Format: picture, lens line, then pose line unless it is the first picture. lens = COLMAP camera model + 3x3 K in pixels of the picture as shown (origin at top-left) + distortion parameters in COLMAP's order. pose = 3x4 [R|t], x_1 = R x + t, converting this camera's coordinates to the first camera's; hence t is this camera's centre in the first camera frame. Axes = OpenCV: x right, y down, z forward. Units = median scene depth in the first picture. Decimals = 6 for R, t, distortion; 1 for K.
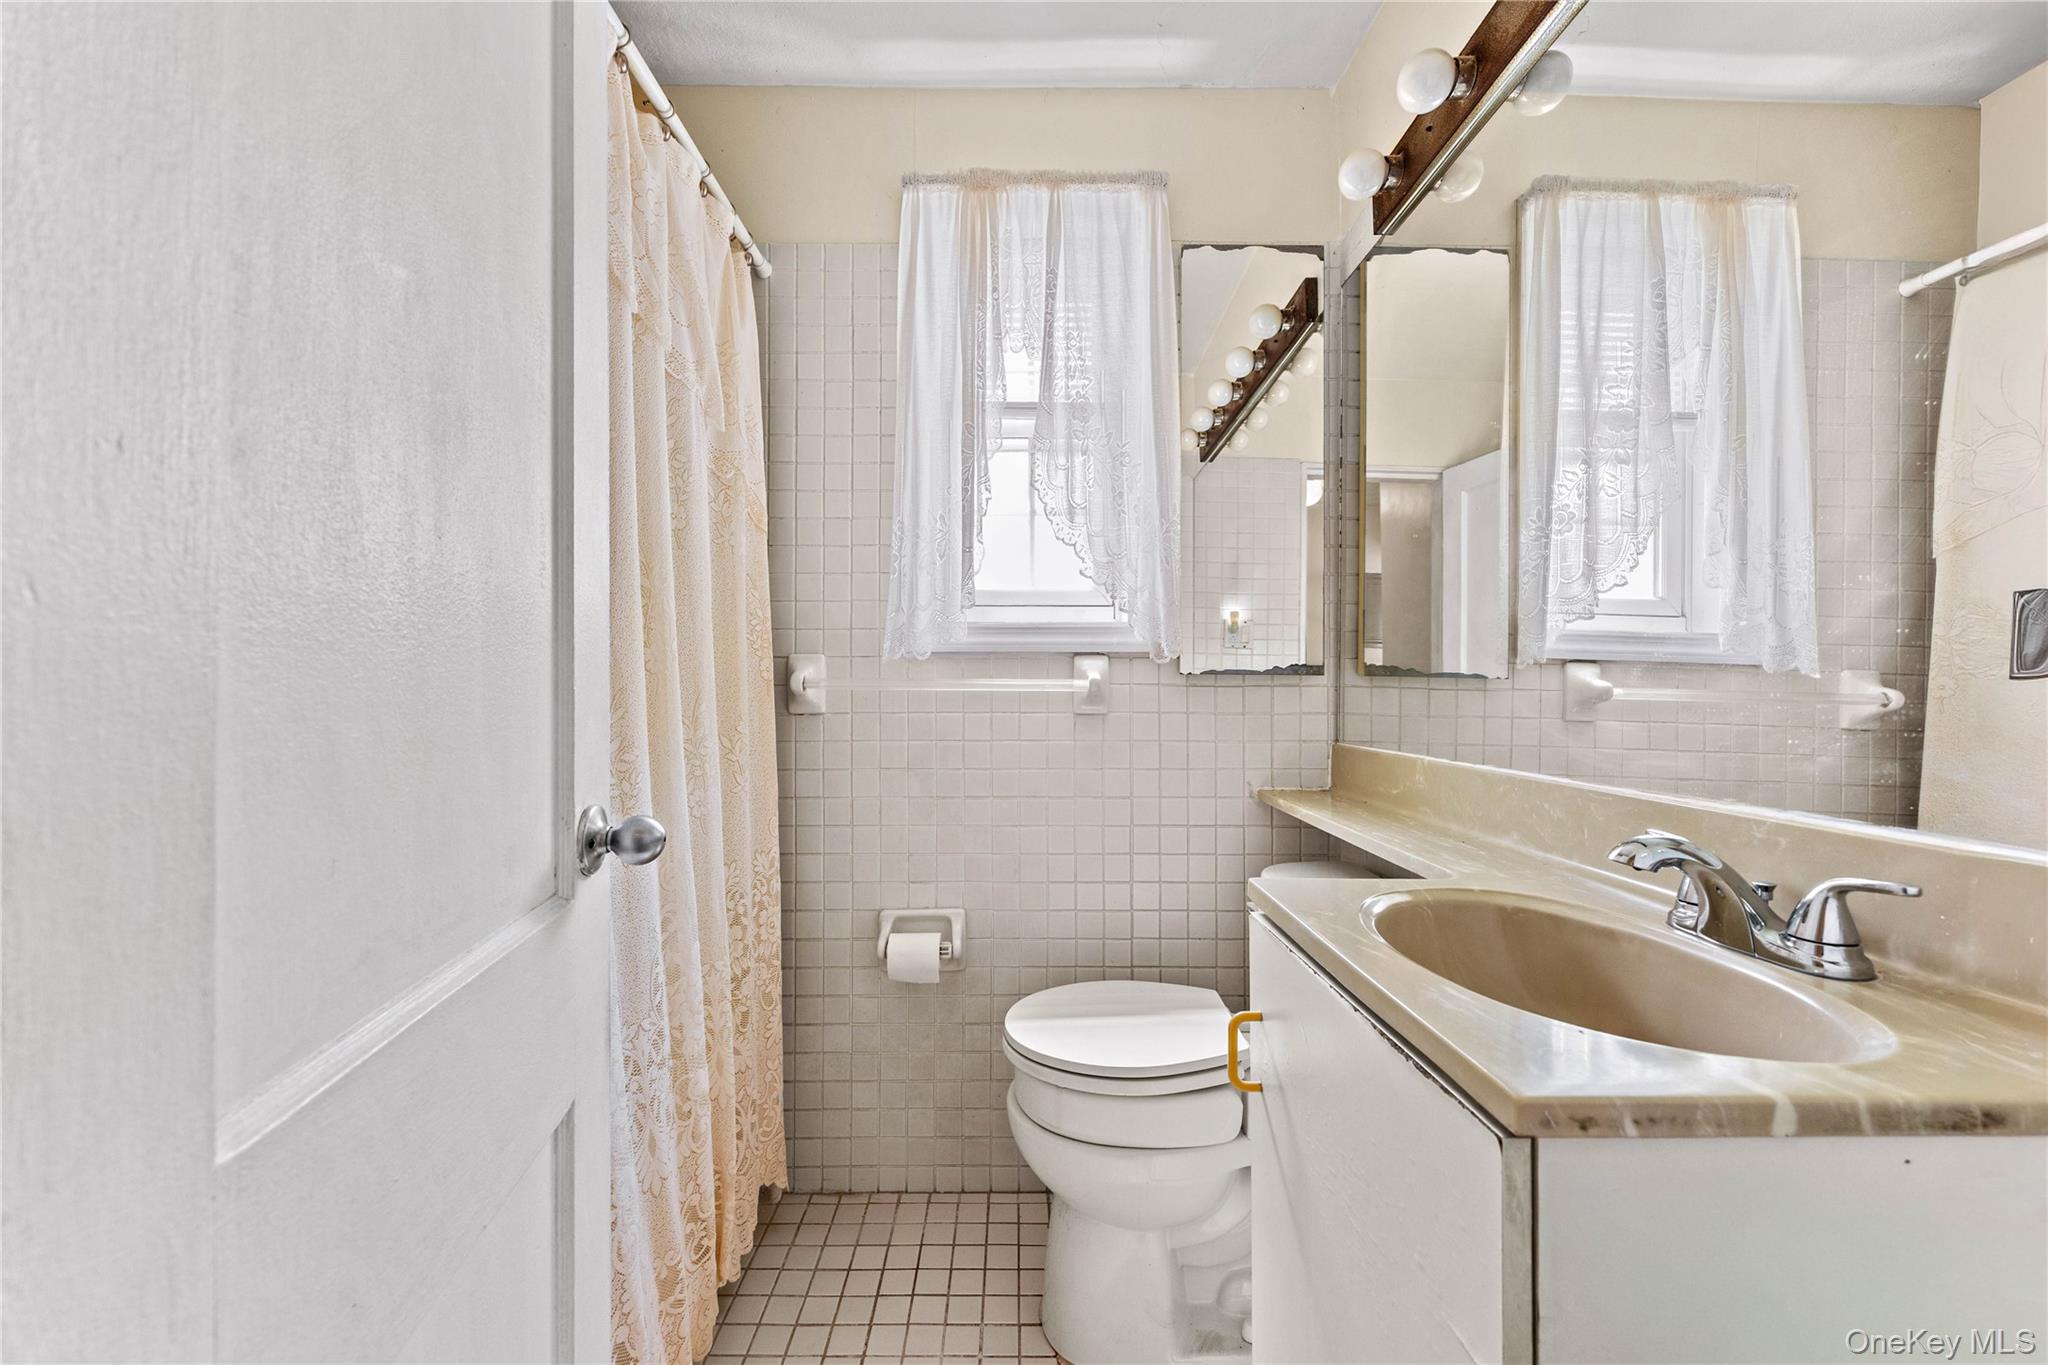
lens RADIAL K [[804.0, 0, 1024.0], [0, 804.0, 682.5], [0, 0, 1]] dist [0.000218, 0.000058]
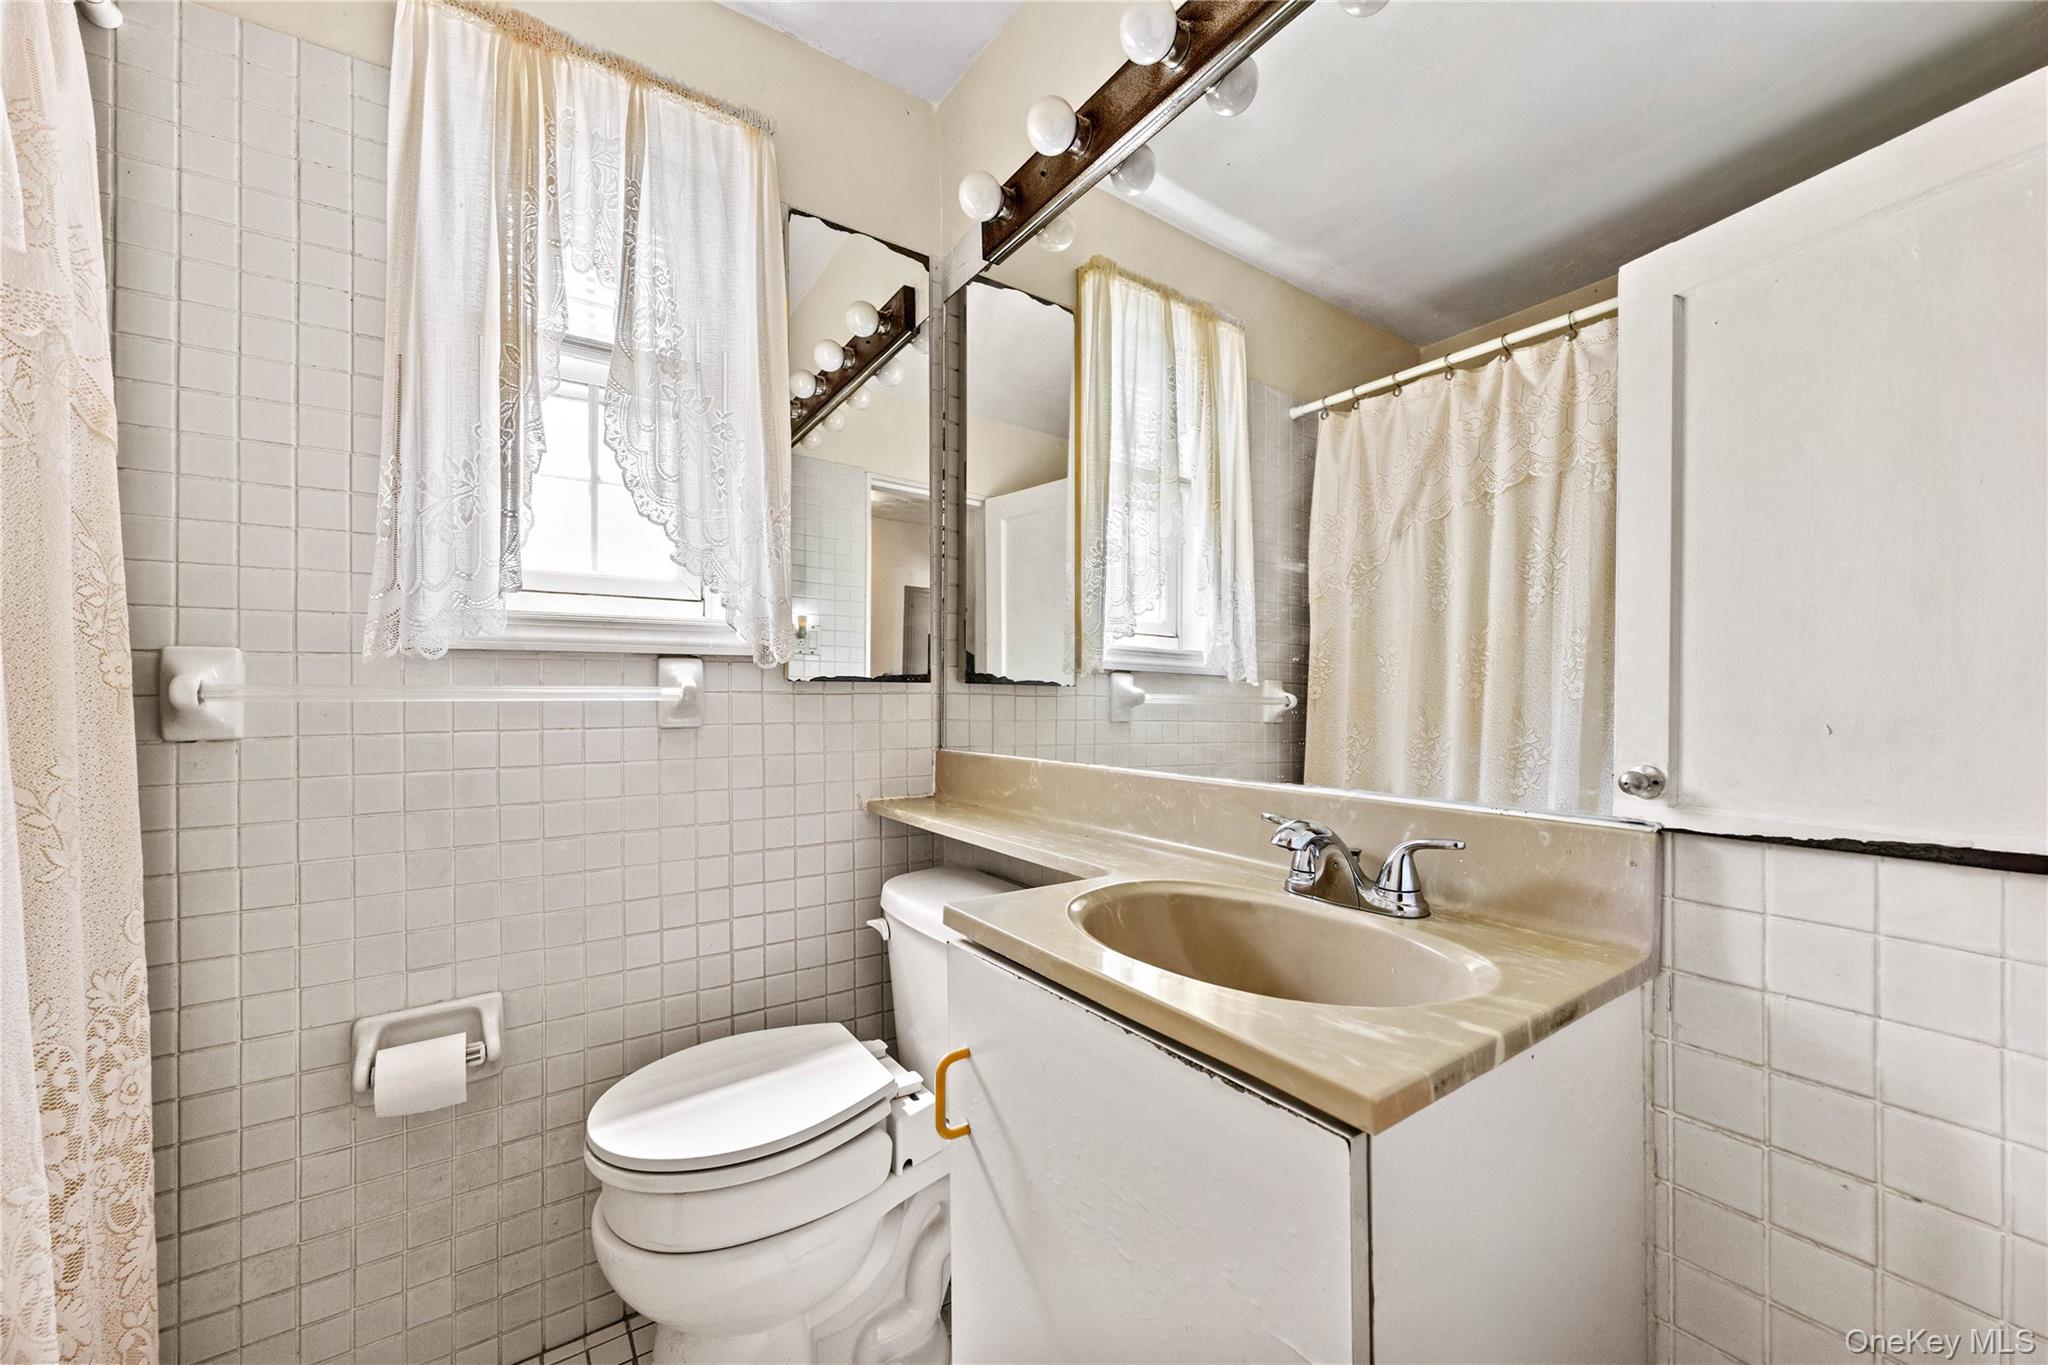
lens RADIAL K [[787.0, 0, 1023.6], [0, 787.0, 689.1], [0, 0, 1]] dist [0.000180, -0.000027]
pose [[0.823572, -0.001262, 0.567210, -0.092076], [0.000901, 0.999999, 0.000916, -0.001777], [-0.567211, -0.000244, 0.823573, 0.120948]]
